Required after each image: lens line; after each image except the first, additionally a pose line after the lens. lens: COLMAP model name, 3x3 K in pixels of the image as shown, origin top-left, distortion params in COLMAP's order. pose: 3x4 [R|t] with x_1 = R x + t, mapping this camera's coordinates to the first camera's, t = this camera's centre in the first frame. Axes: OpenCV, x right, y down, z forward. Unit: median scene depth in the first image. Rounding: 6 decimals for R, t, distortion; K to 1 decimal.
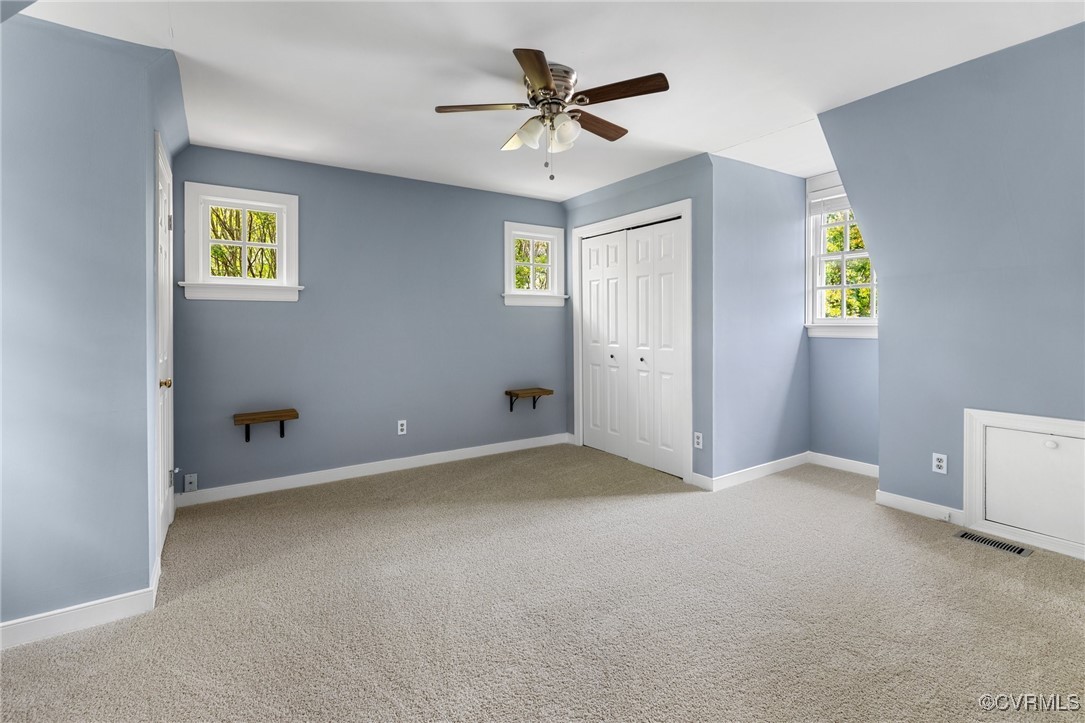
lens RADIAL K [[486.6, 0, 542.9], [0, 486.6, 322.9], [0, 0, 1]] dist [0.001073, 0.000191]
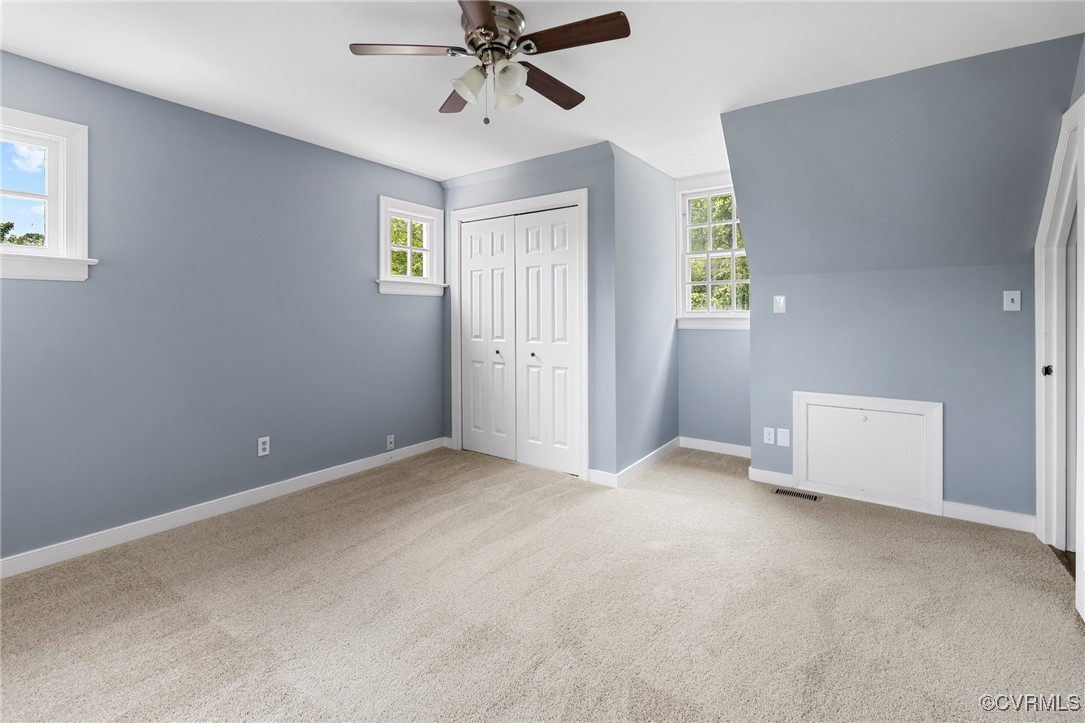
lens RADIAL K [[496.2, 0, 539.0], [0, 496.2, 329.0], [0, 0, 1]] dist [-0.000539, 0.000096]
pose [[0.947142, -0.000972, 0.320812, -0.093847], [-0.008036, 0.999610, 0.026755, 0.000625], [-0.320713, -0.027919, 0.946765, 0.079200]]
